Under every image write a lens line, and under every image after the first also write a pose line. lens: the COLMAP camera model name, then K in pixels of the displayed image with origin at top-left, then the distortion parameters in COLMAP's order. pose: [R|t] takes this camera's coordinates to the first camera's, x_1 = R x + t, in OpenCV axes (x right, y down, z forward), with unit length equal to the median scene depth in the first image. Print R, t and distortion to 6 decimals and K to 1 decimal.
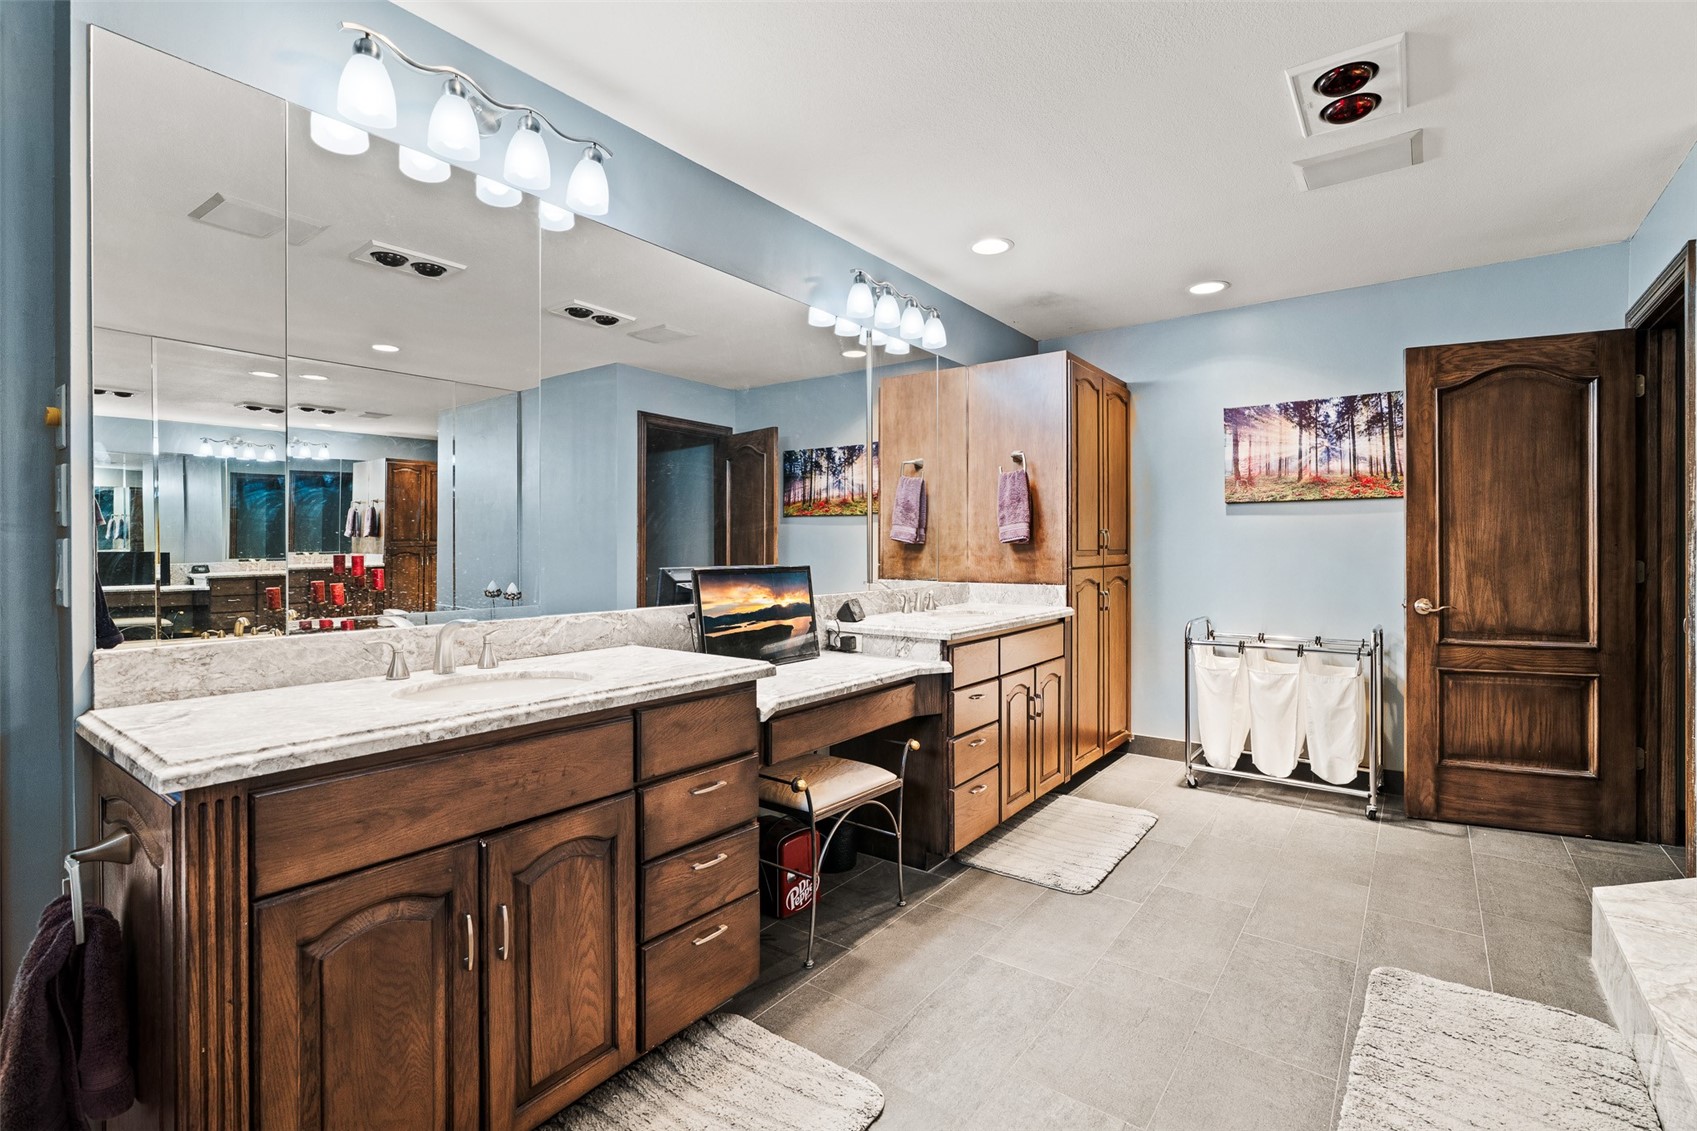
lens RADIAL K [[775.0, 0, 899.3], [0, 775.0, 550.6], [0, 0, 1]] dist [-0.015213, 0.001053]
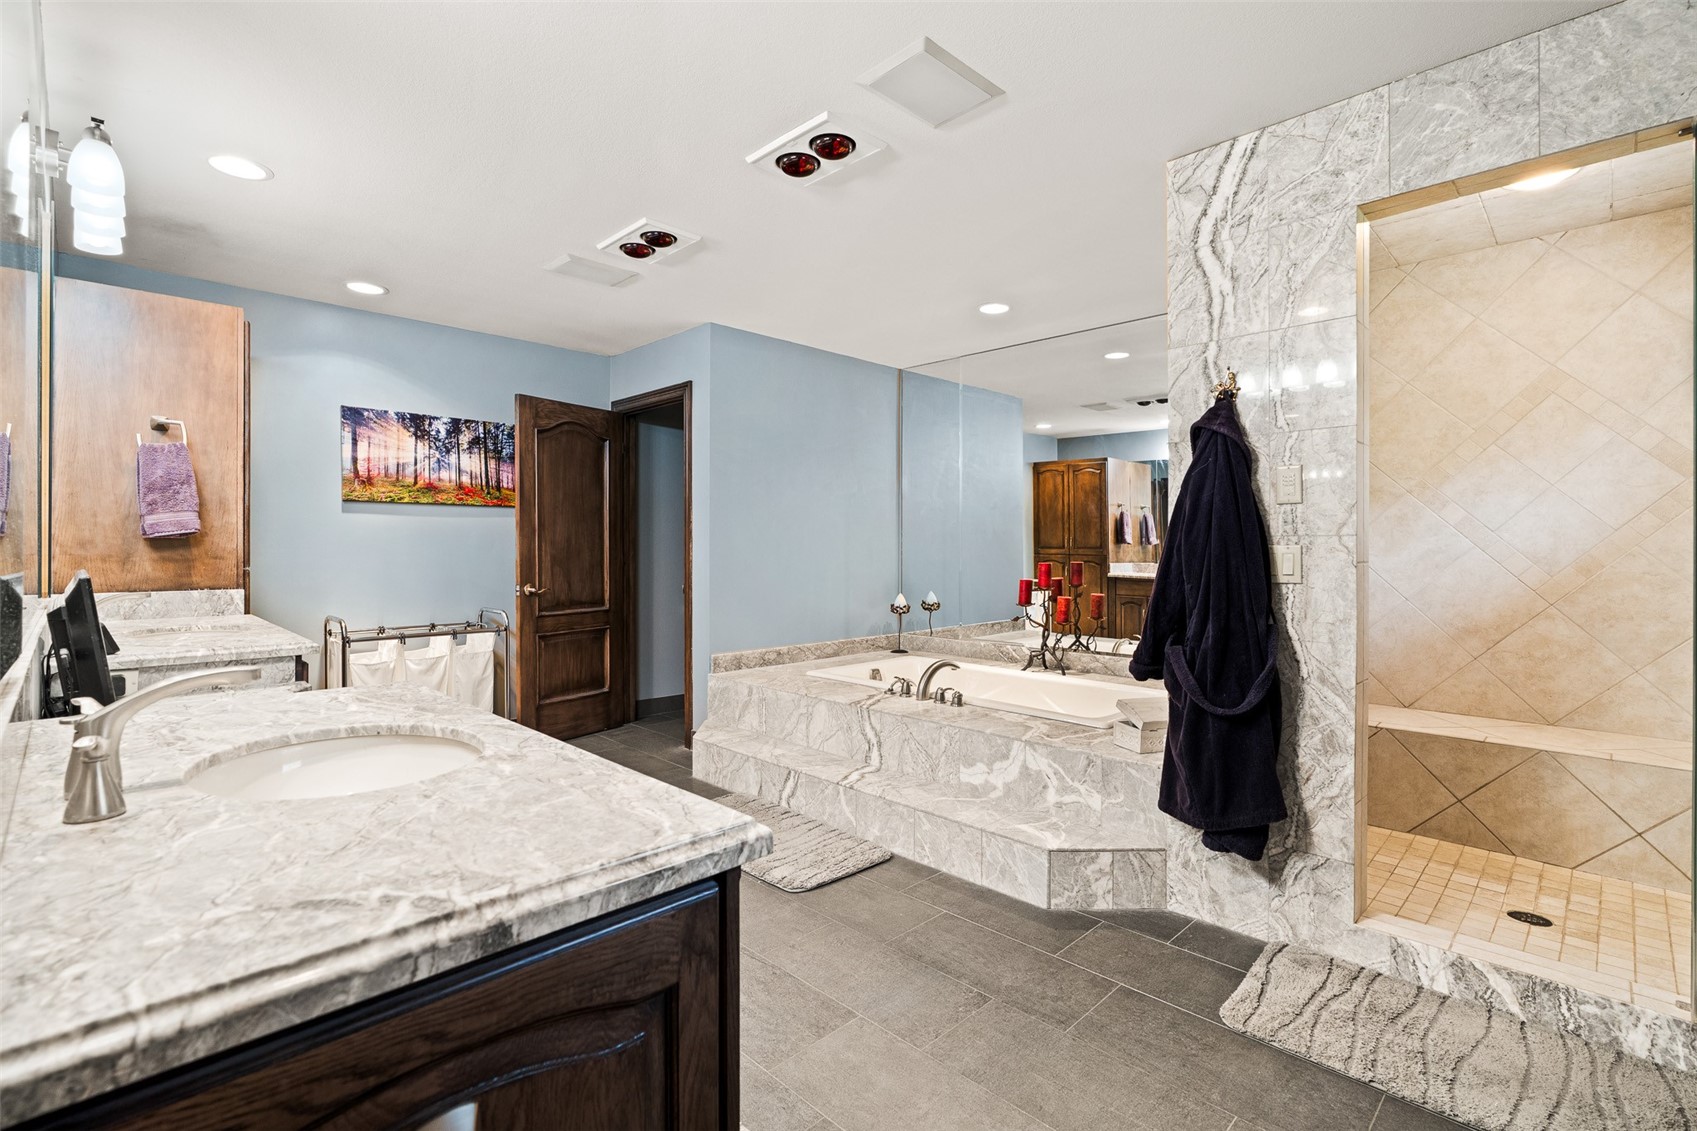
lens RADIAL K [[775.0, 0, 846.6], [0, 775.0, 551.7], [0, 0, 1]] dist [-0.015213, 0.001053]
pose [[0.142358, -0.002898, 0.989811, -0.514376], [0.000215, 0.999996, 0.002897, 0.002118], [-0.989815, -0.000199, 0.142358, 0.236581]]
